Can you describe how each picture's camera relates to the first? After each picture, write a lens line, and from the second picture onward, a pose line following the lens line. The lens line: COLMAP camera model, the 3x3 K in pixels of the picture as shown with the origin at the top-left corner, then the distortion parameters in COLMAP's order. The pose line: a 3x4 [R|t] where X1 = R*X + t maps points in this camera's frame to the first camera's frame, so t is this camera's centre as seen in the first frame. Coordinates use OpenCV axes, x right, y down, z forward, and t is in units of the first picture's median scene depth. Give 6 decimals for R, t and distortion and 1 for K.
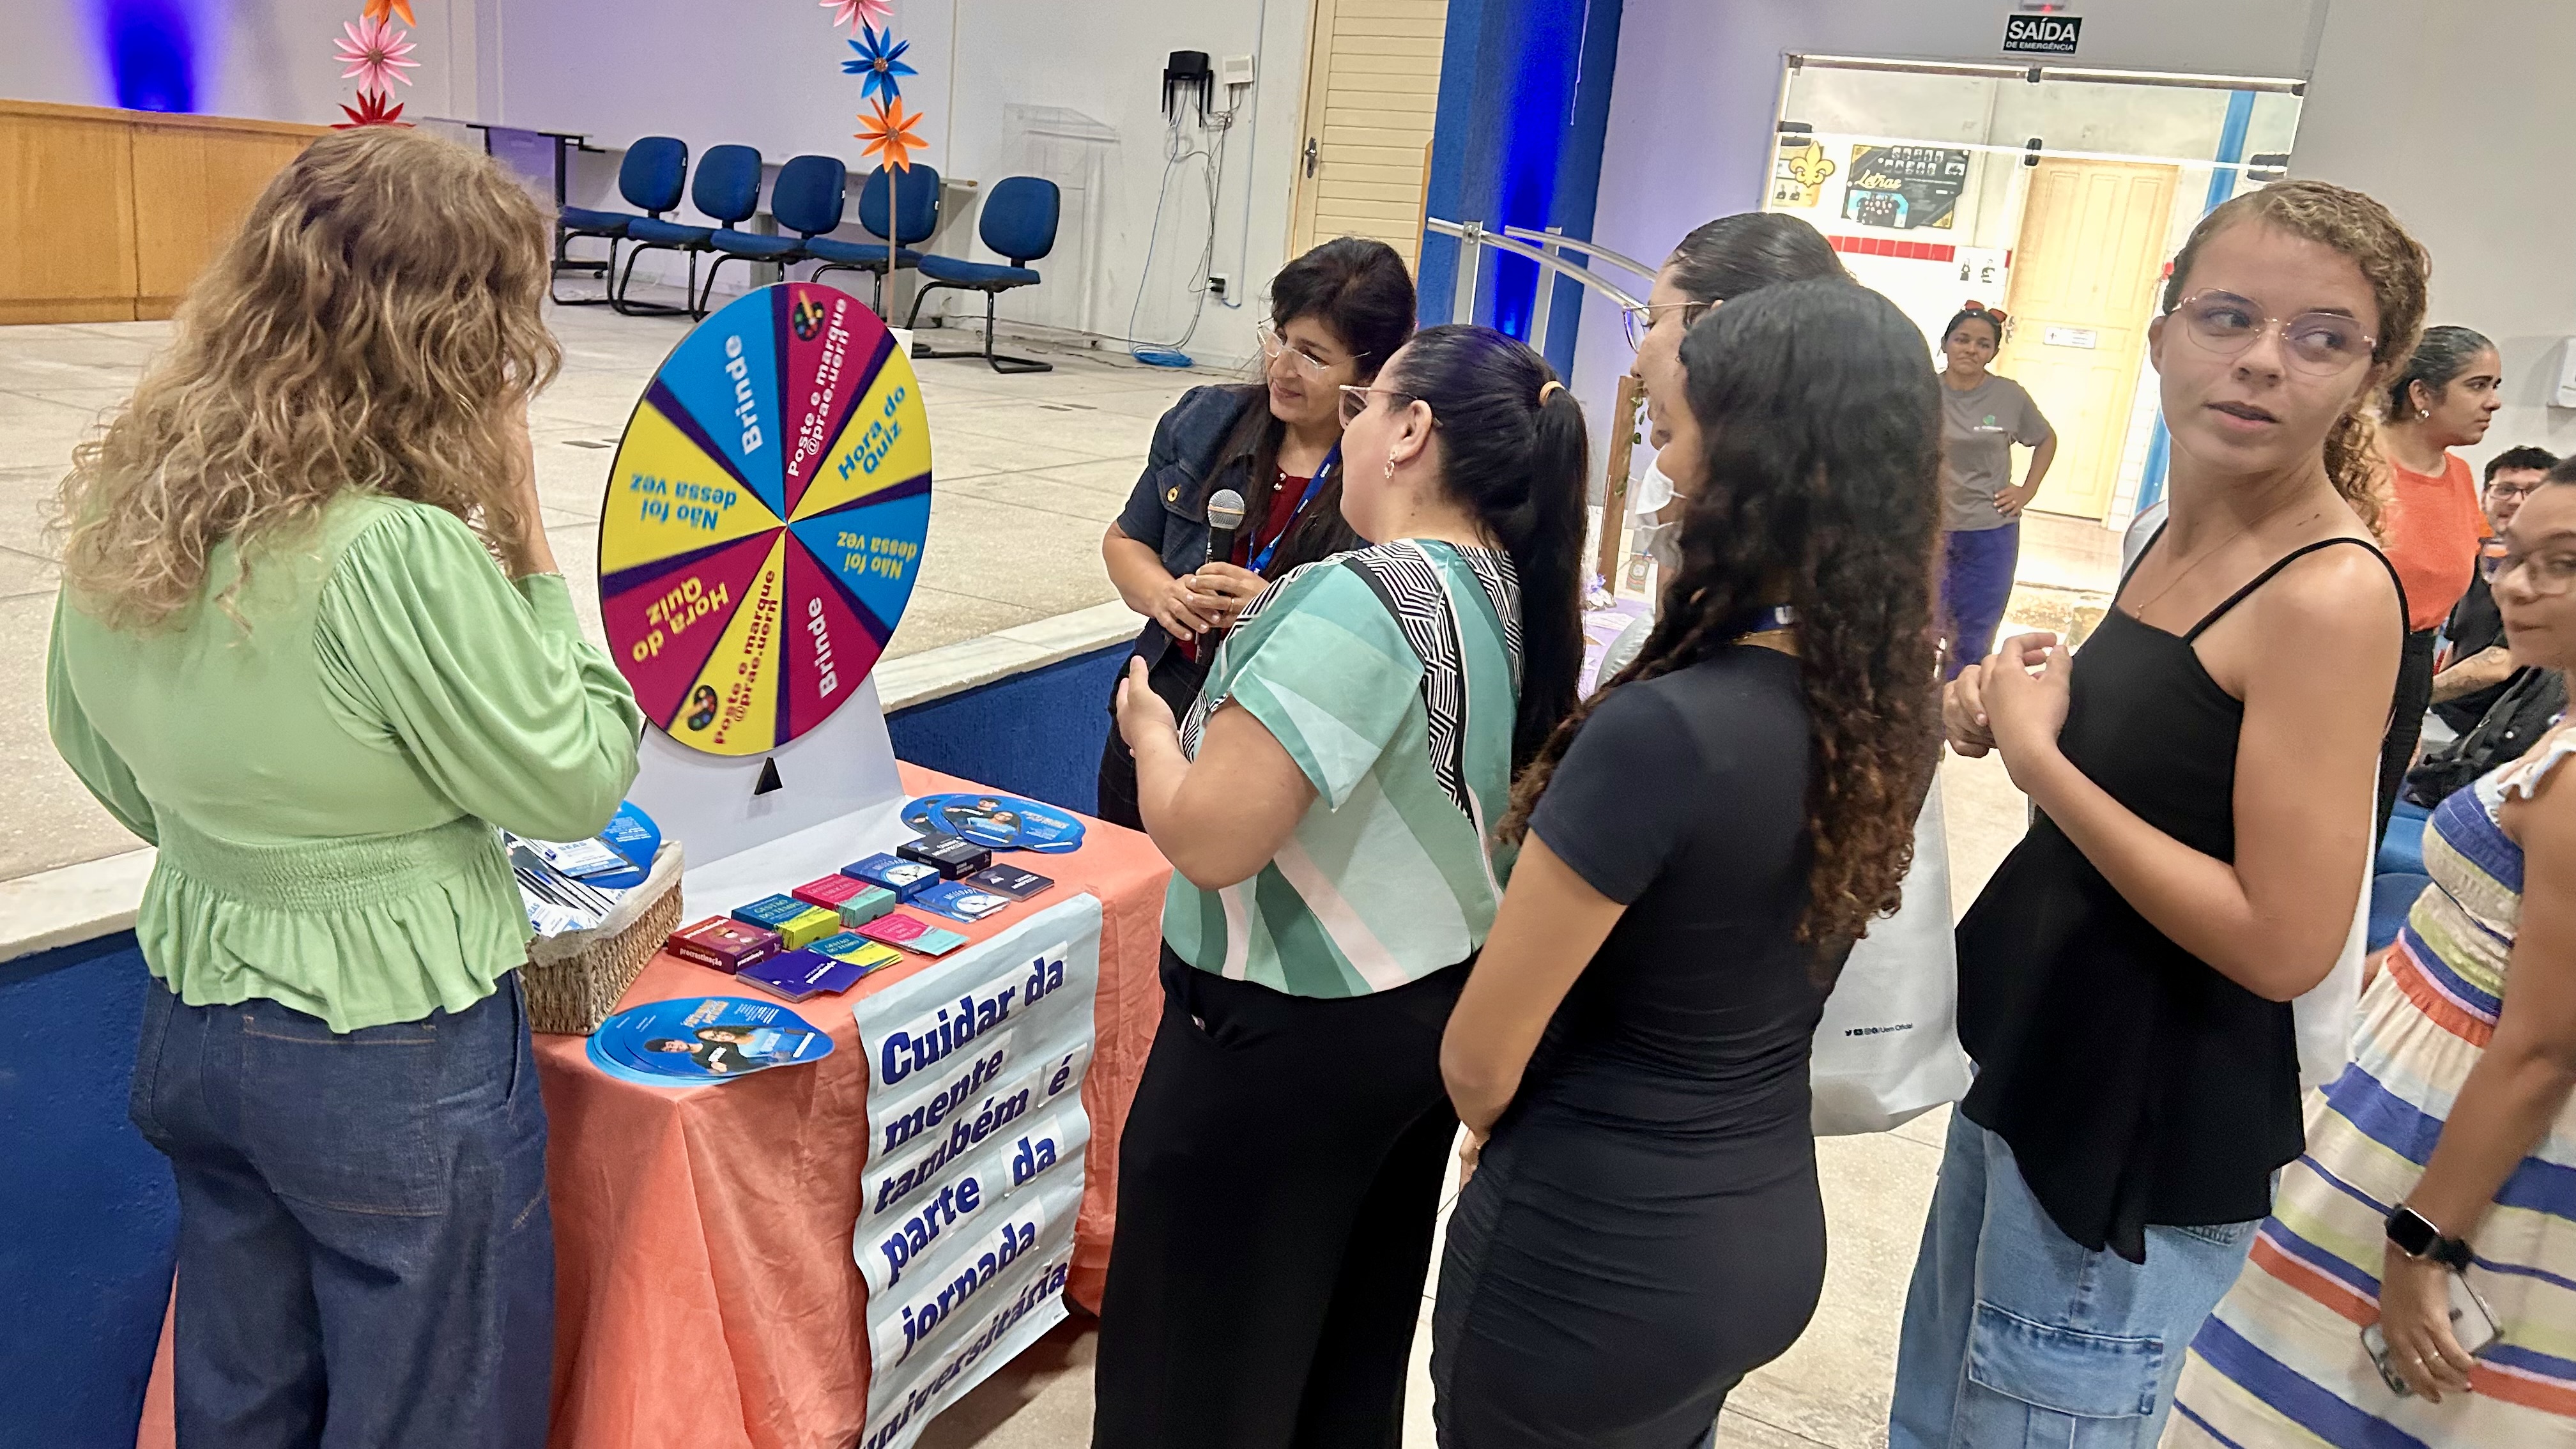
lens RADIAL K [[1941.5, 0, 1265.1], [0, 1941.5, 744.3], [0, 0, 1]] dist [0.079442, -0.108760]
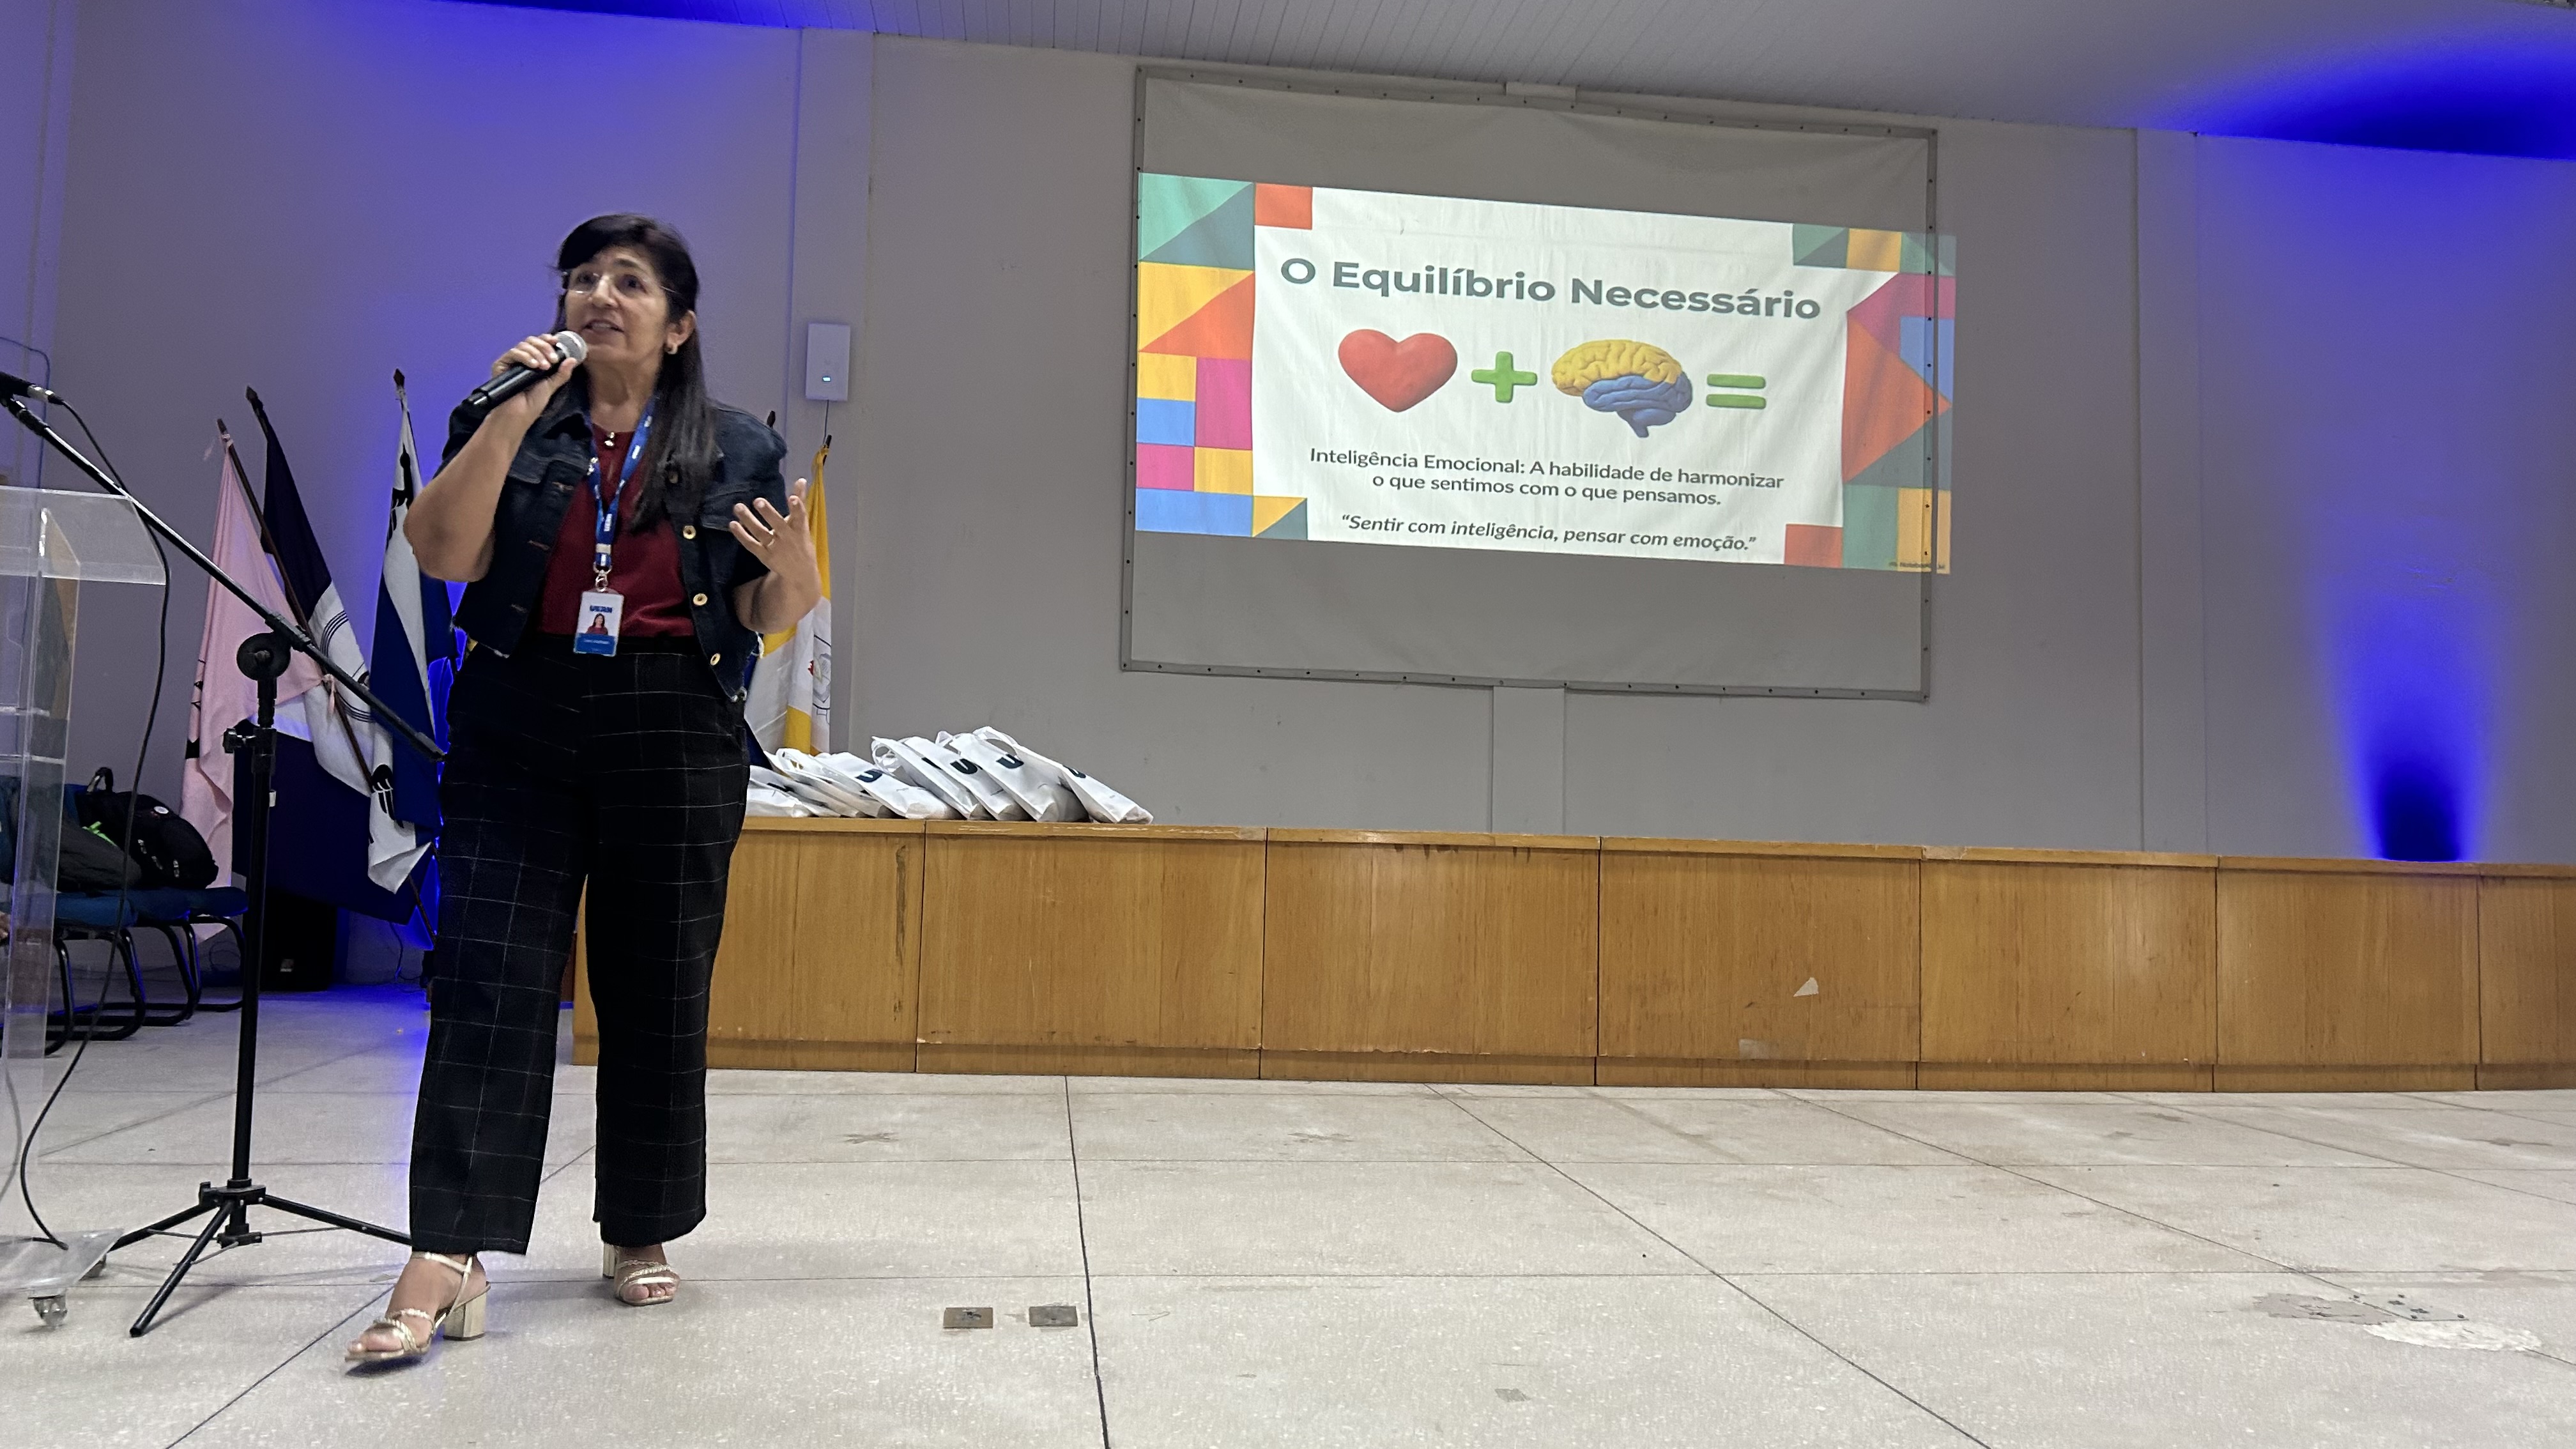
lens RADIAL K [[1944.5, 0, 1276.5], [0, 1944.5, 688.0], [0, 0, 1]] dist [0.082912, -0.114427]
pose [[0.579495, -0.145451, -0.801891, -0.118292], [-0.188953, 0.933155, -0.305809, -0.006357], [0.792769, 0.328734, 0.513275, 0.037230]]
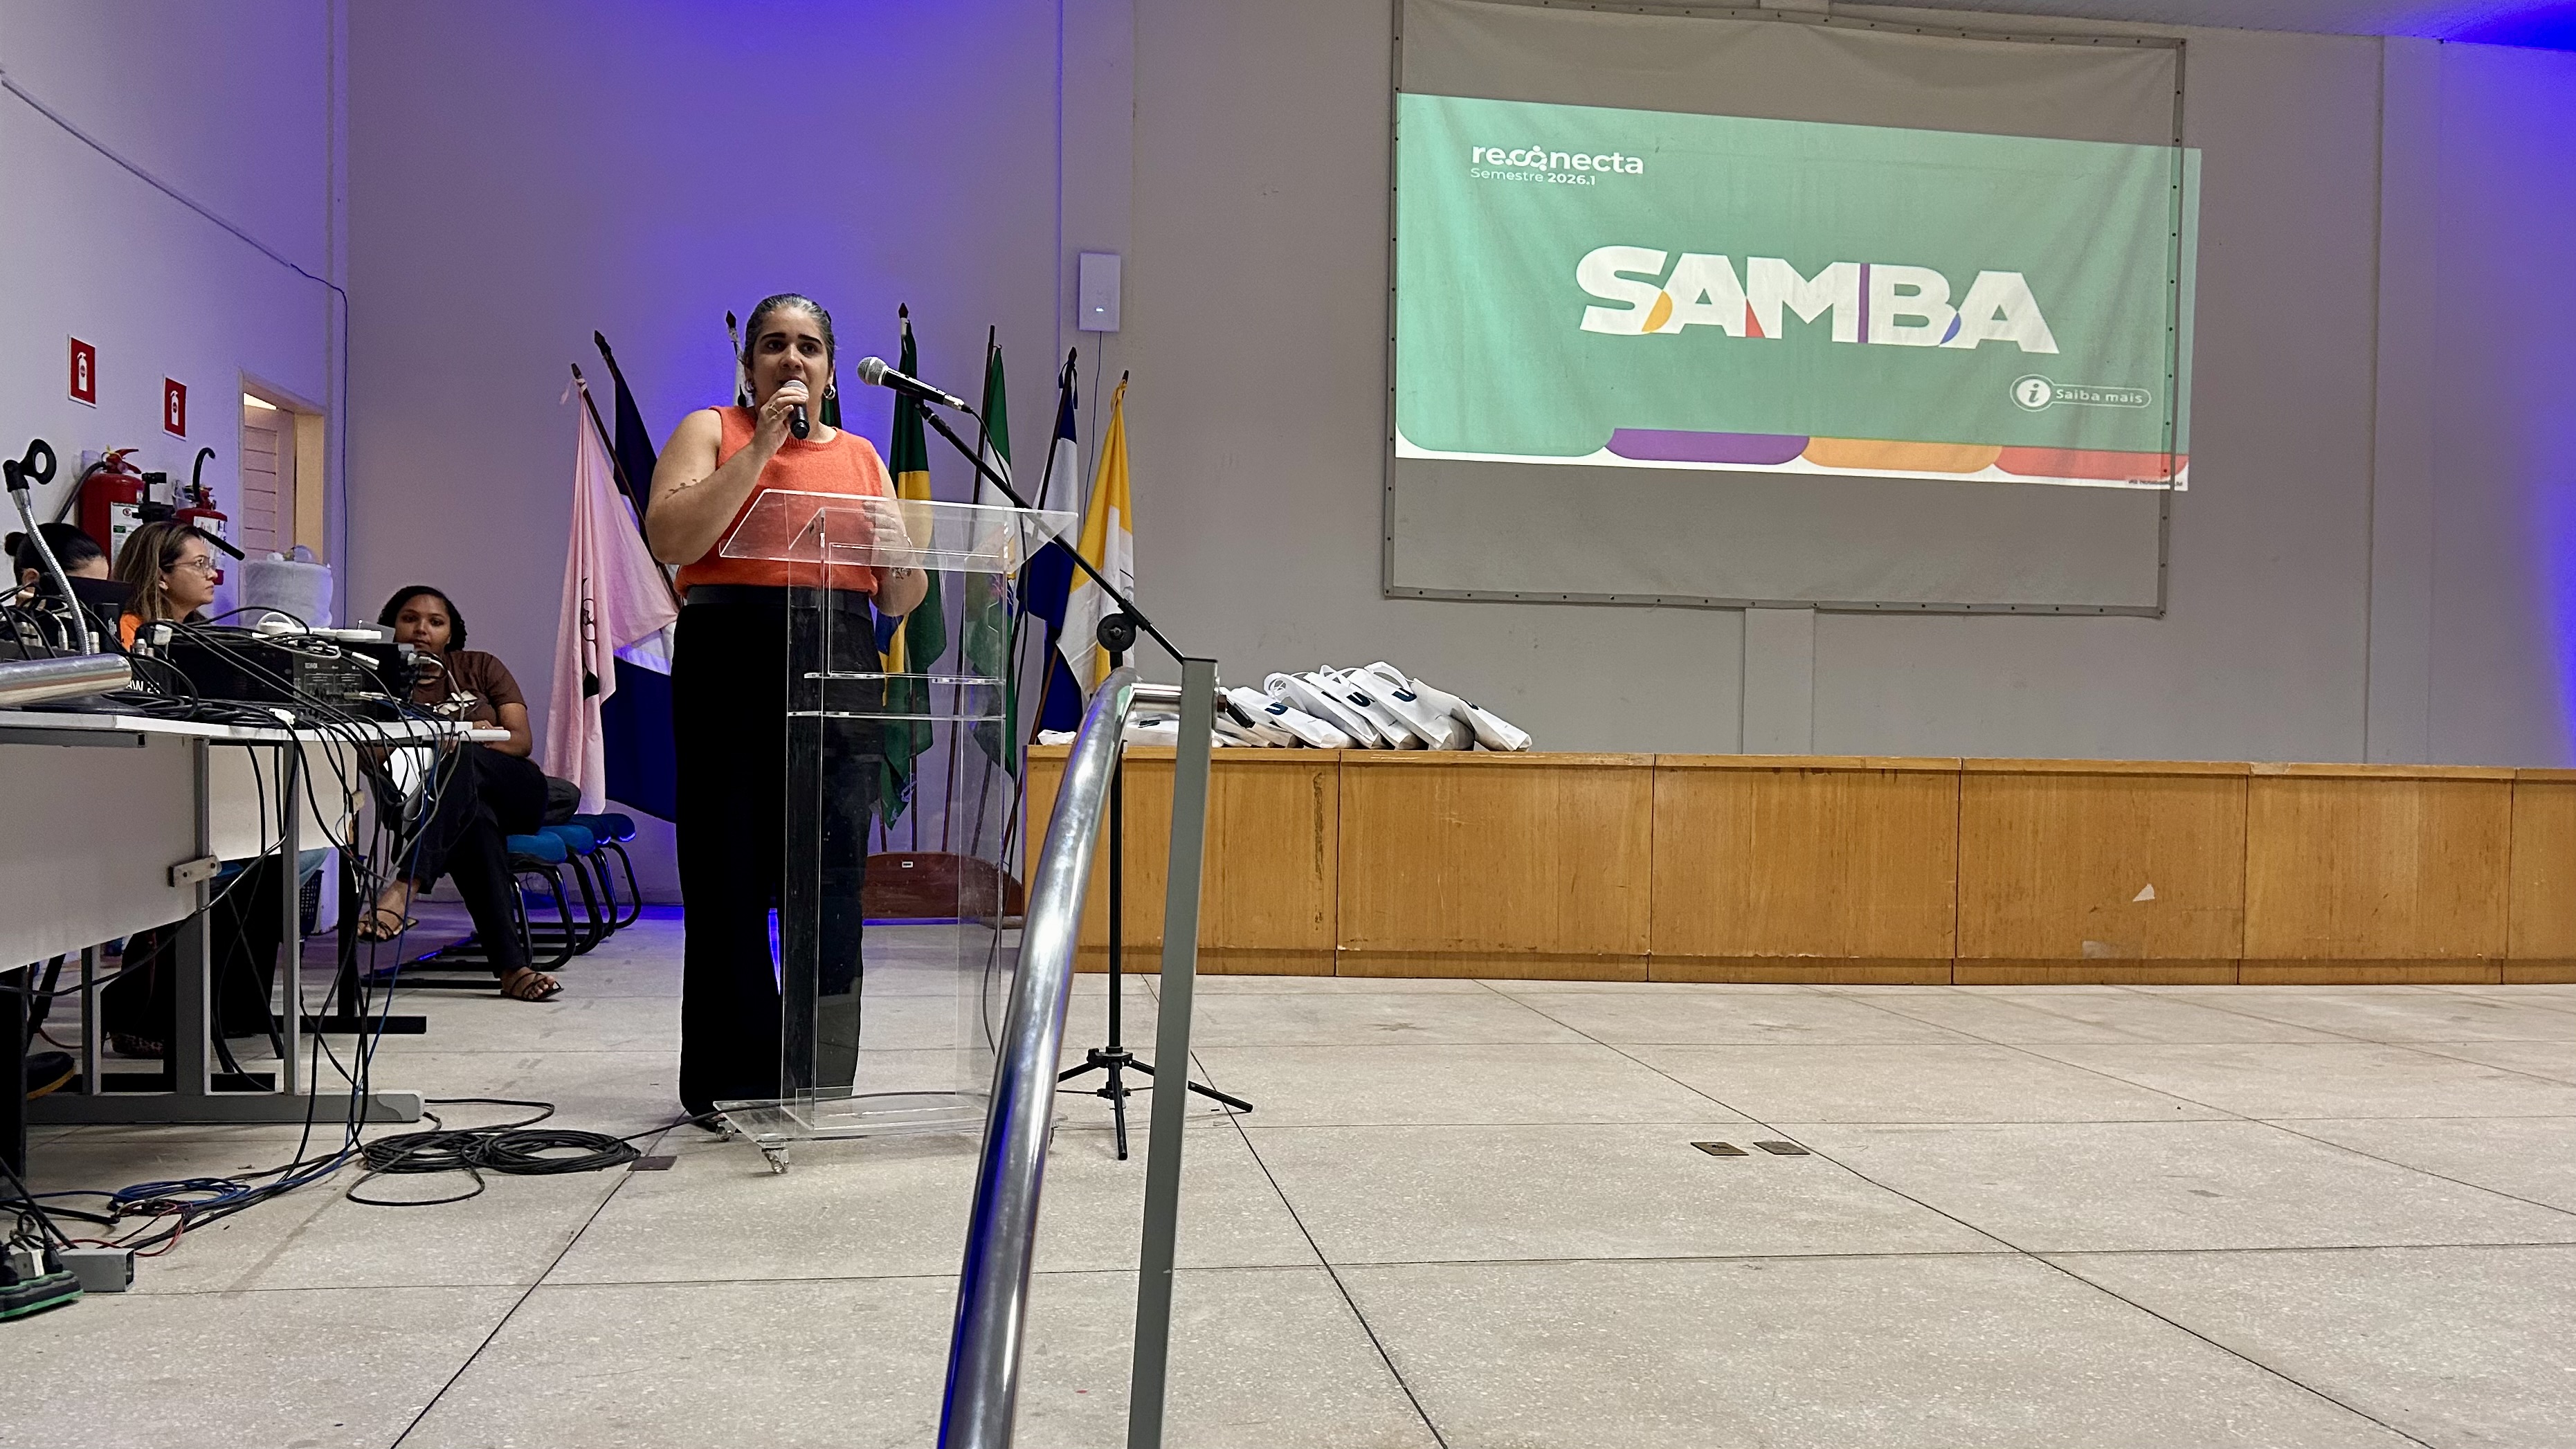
lens RADIAL K [[2086.0, 0, 1280.6], [0, 2086.0, 790.6], [0, 0, 1]] dist [0.090658, -0.183473]
pose [[0.584027, -0.072975, -0.808447, -0.116543], [-0.178134, 0.960151, -0.215354, 0.040477], [0.791947, 0.269785, 0.547755, -0.140168]]
